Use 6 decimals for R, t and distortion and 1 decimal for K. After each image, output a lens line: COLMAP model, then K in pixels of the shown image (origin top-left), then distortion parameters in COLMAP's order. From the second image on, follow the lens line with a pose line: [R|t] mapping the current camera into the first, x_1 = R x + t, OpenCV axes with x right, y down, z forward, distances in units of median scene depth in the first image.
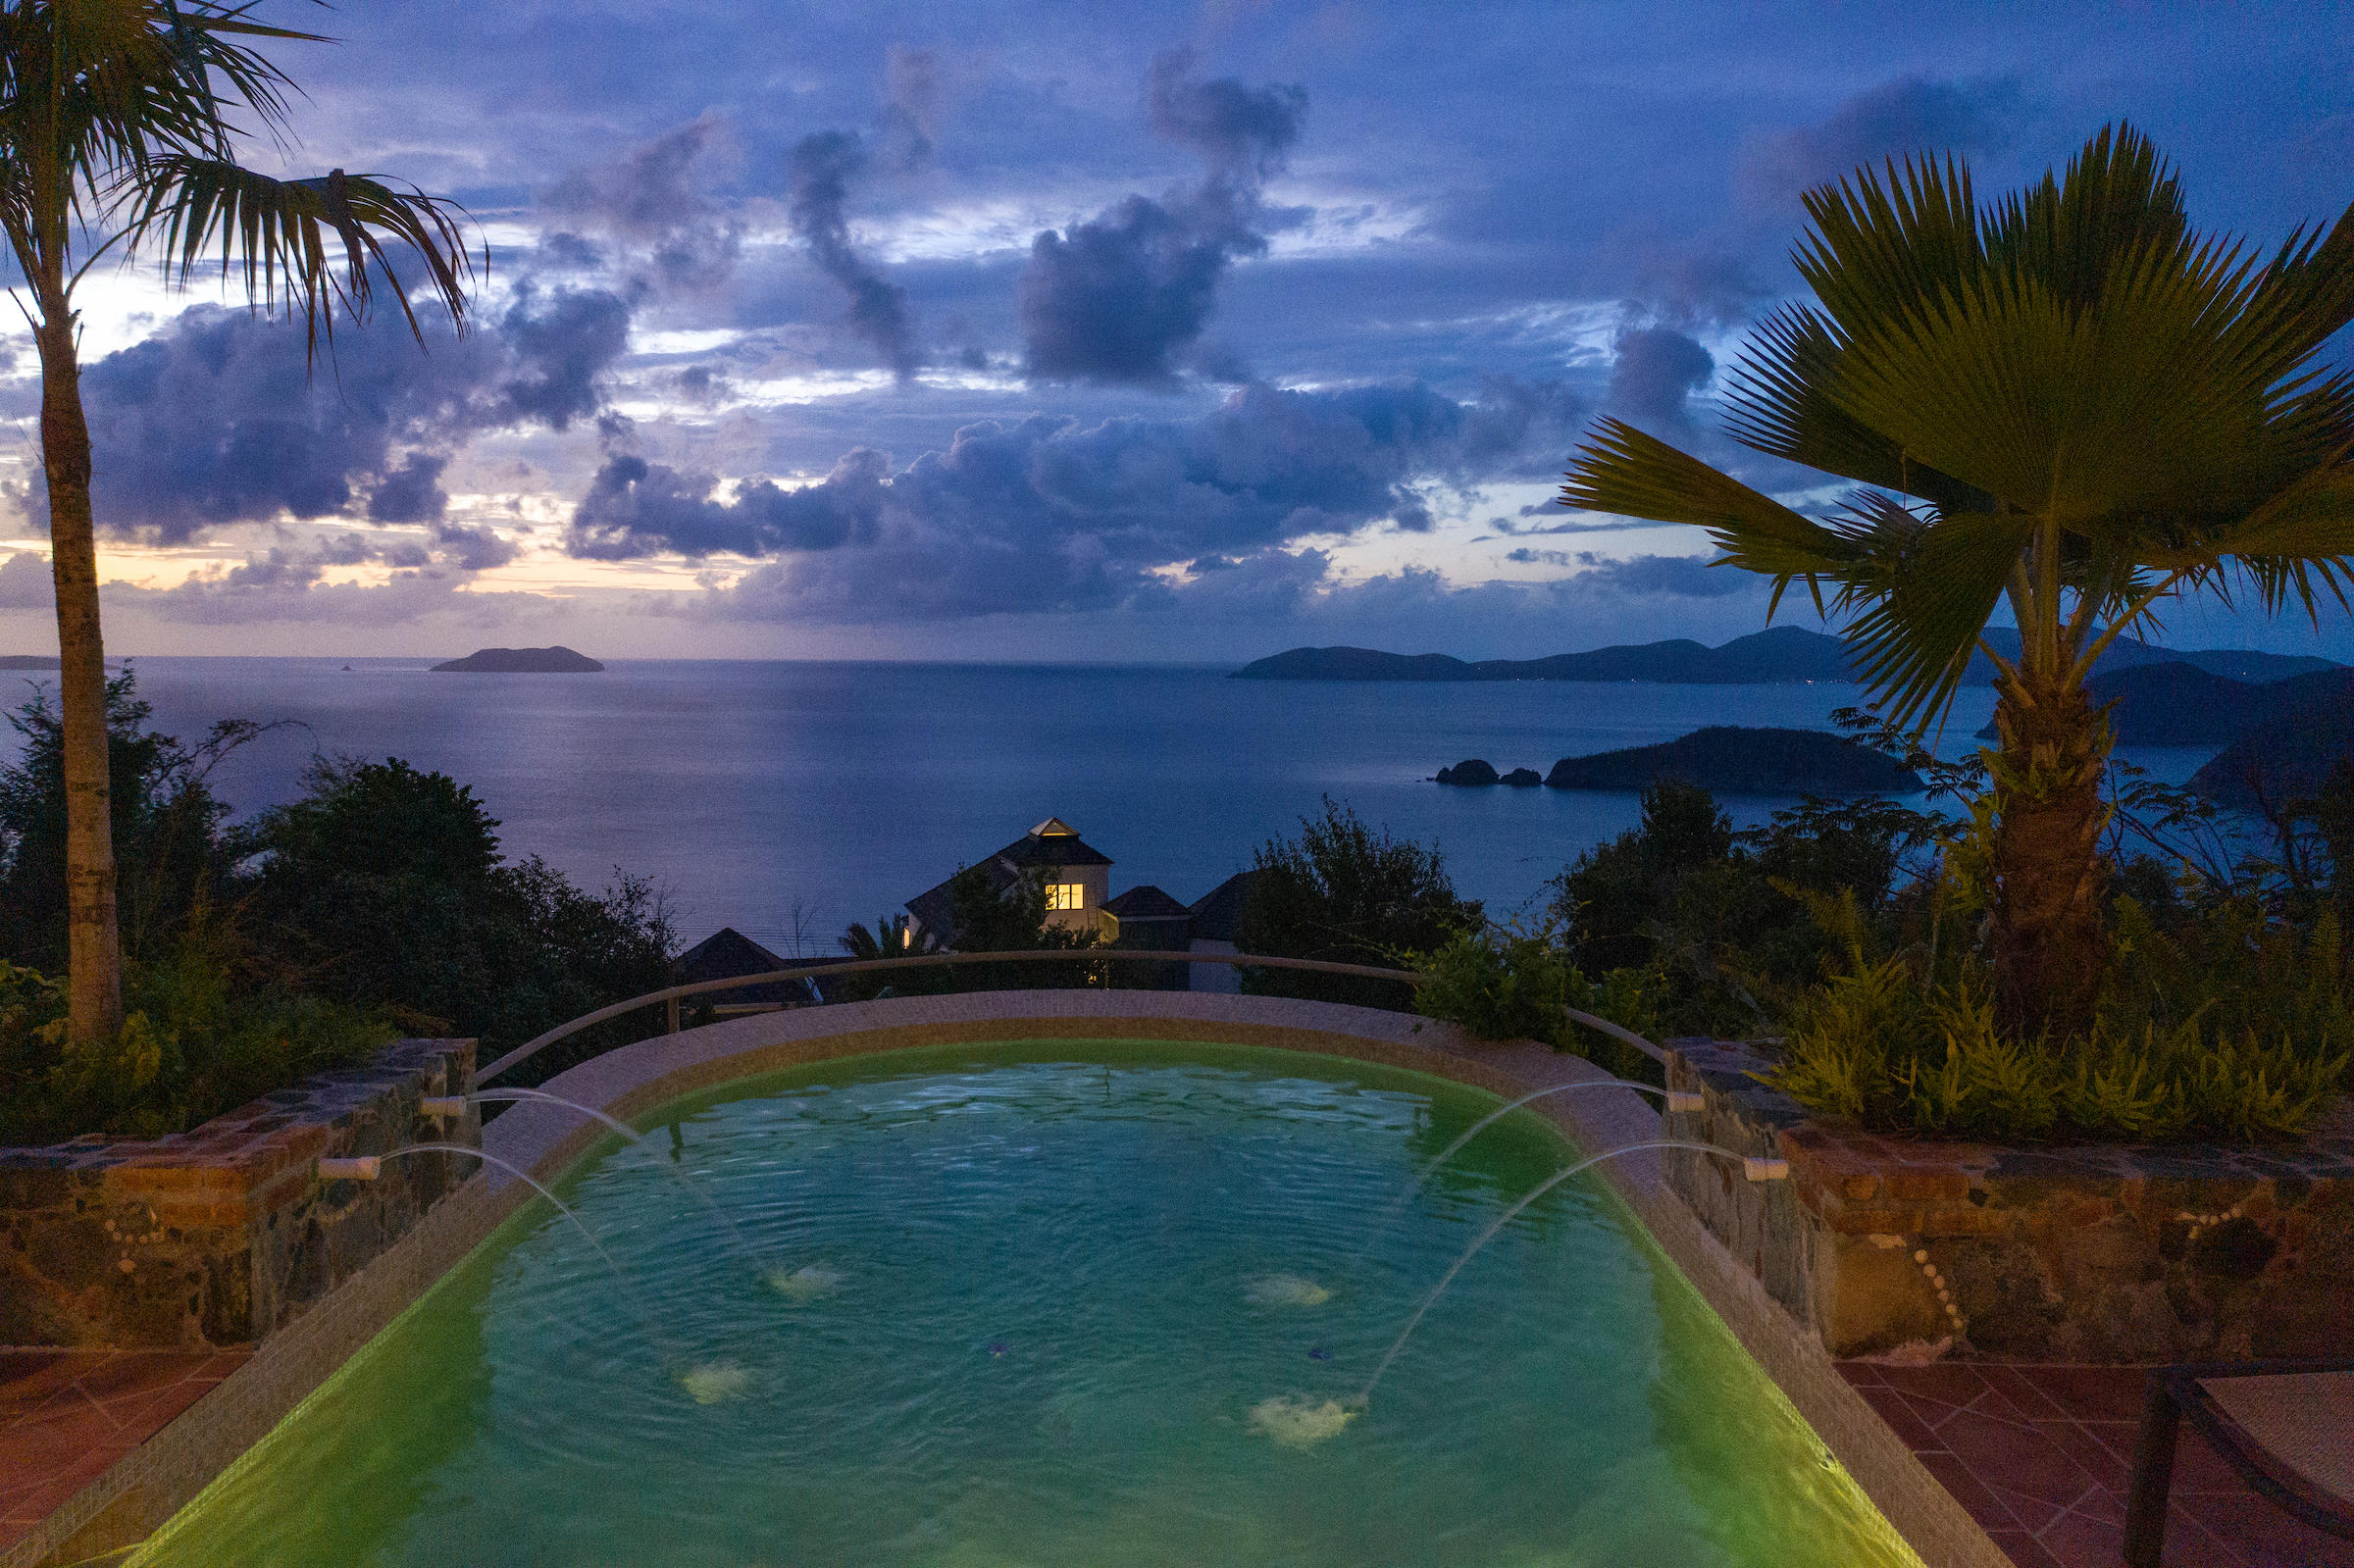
lens RADIAL K [[1844.6, 0, 1176.2], [0, 1844.6, 787.9], [0, 0, 1]] dist [0.006280, 0.000791]
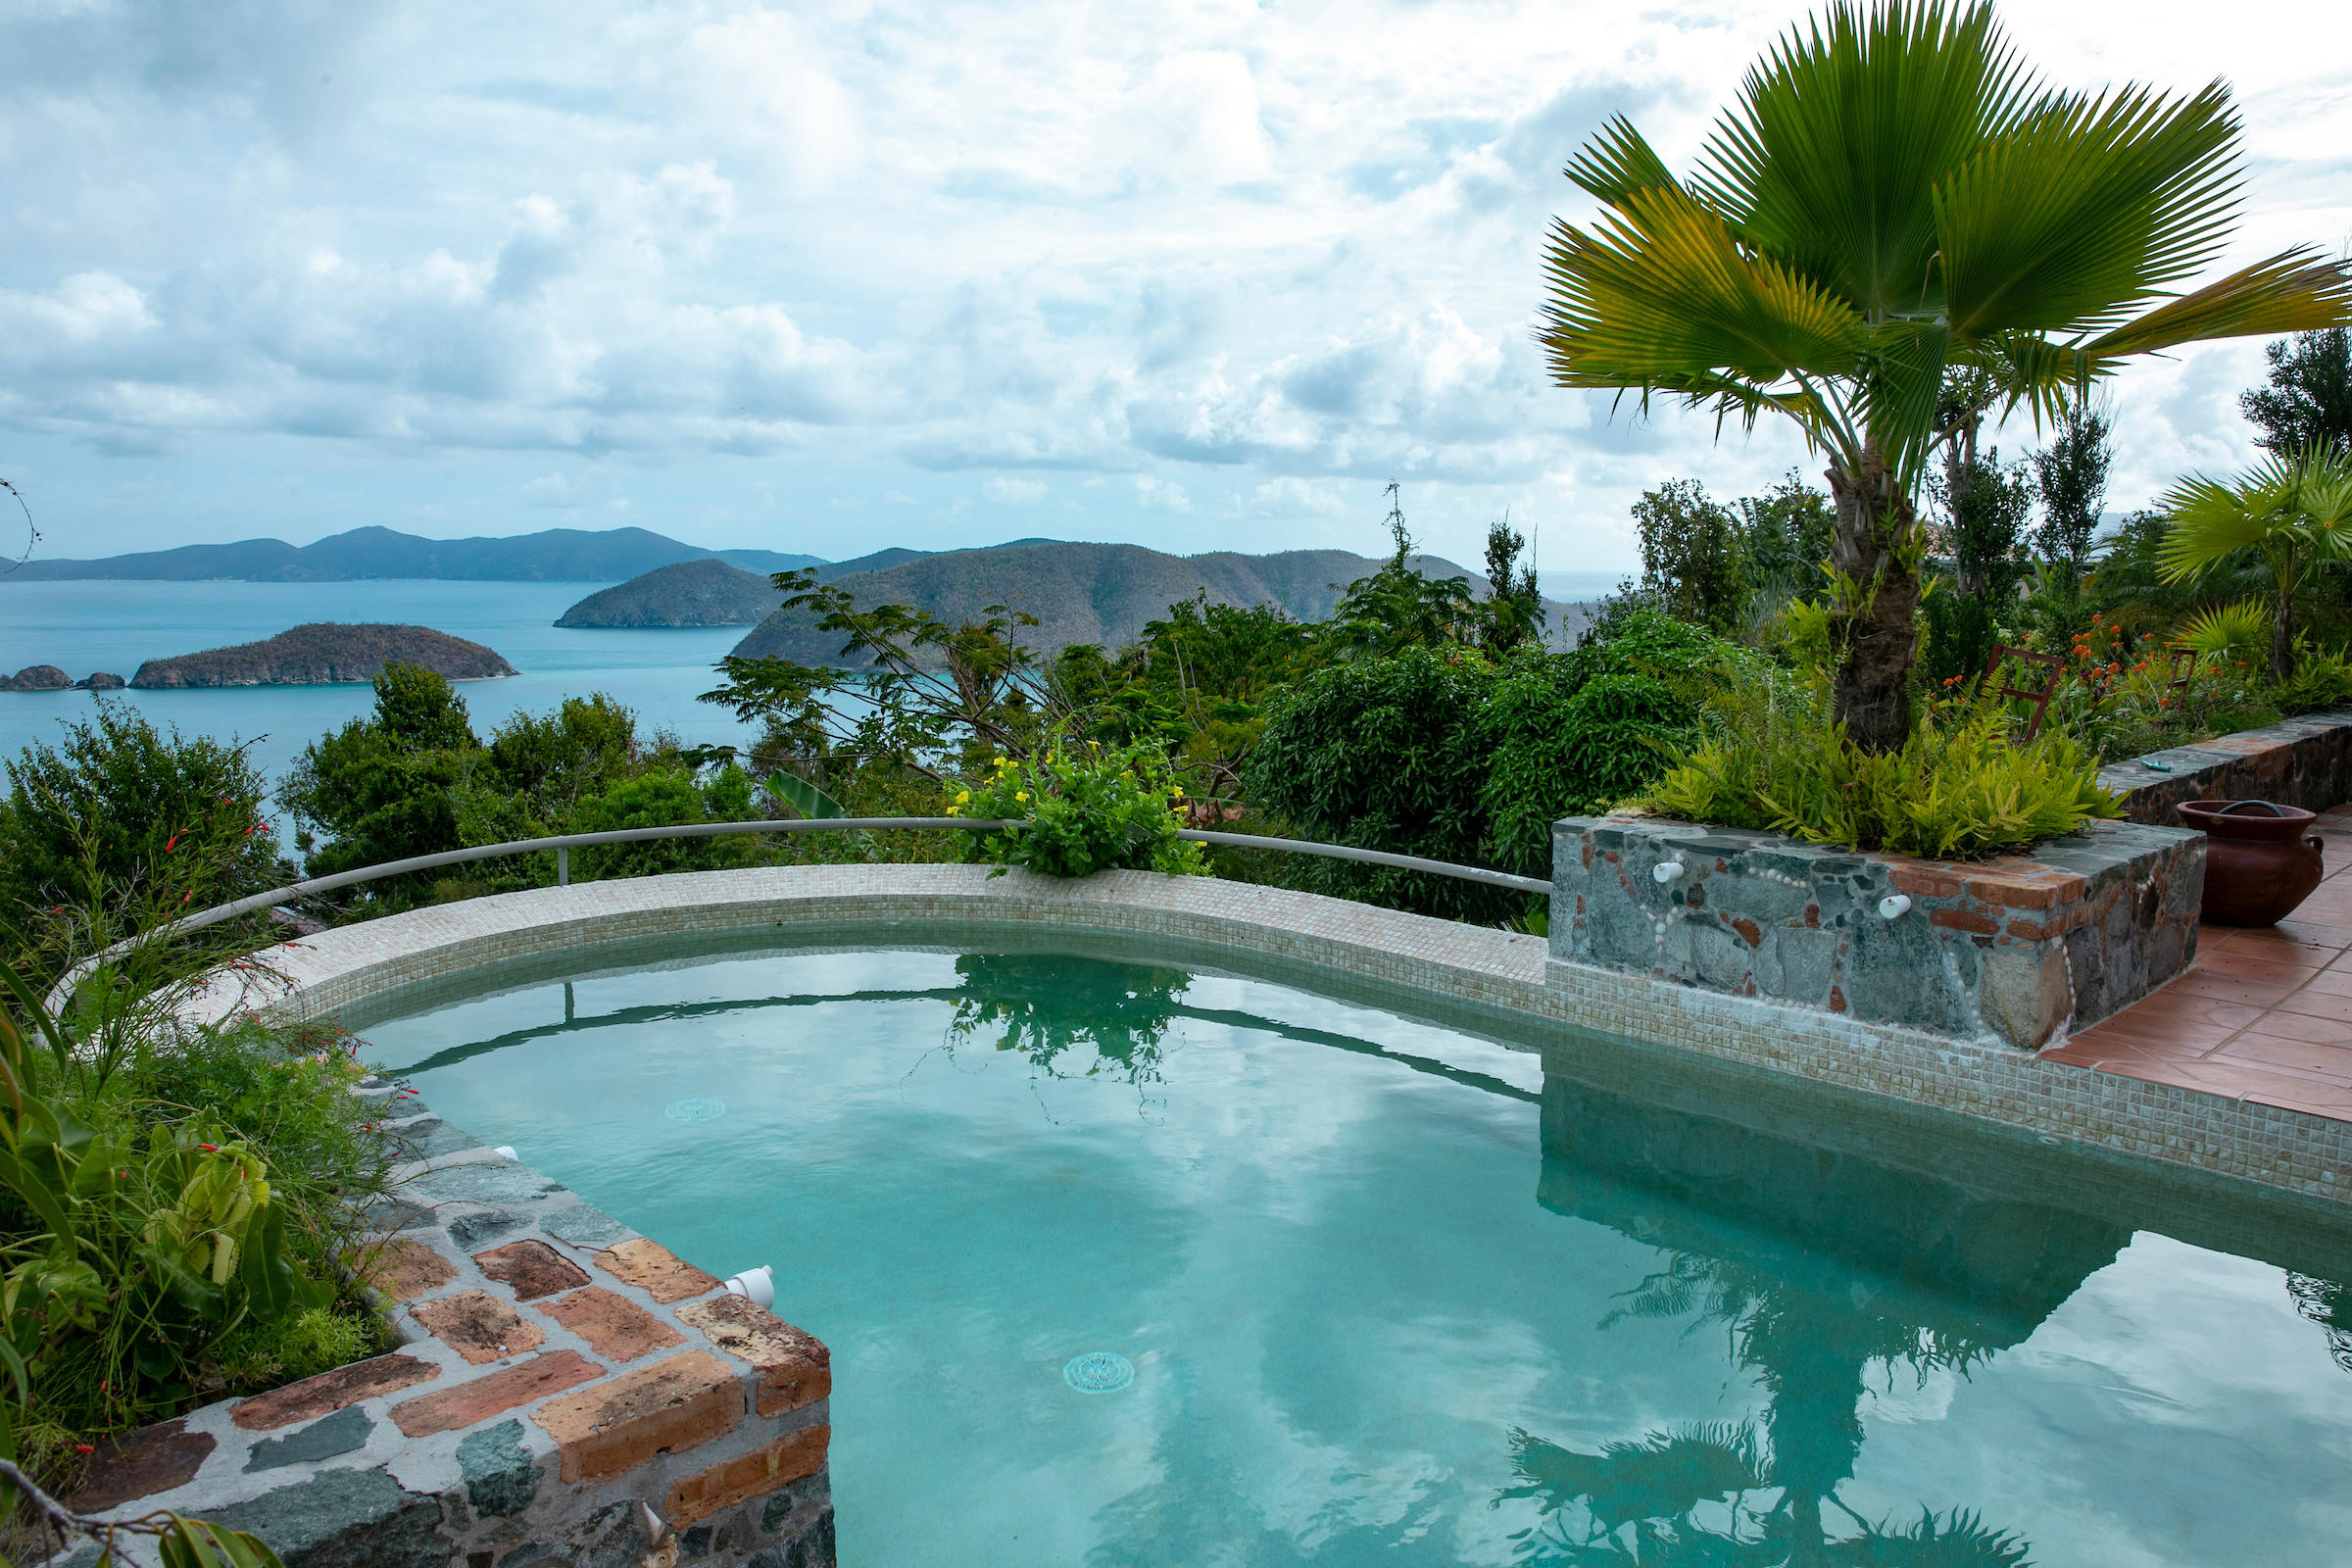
lens RADIAL K [[1629.7, 0, 1175.7], [0, 1629.7, 778.2], [0, 0, 1]] dist [-0.008856, -0.001139]
pose [[0.711663, -0.086279, 0.697202, -0.683618], [0.042127, 0.995885, 0.080239, 0.030807], [-0.701256, -0.027732, 0.712370, 0.616337]]
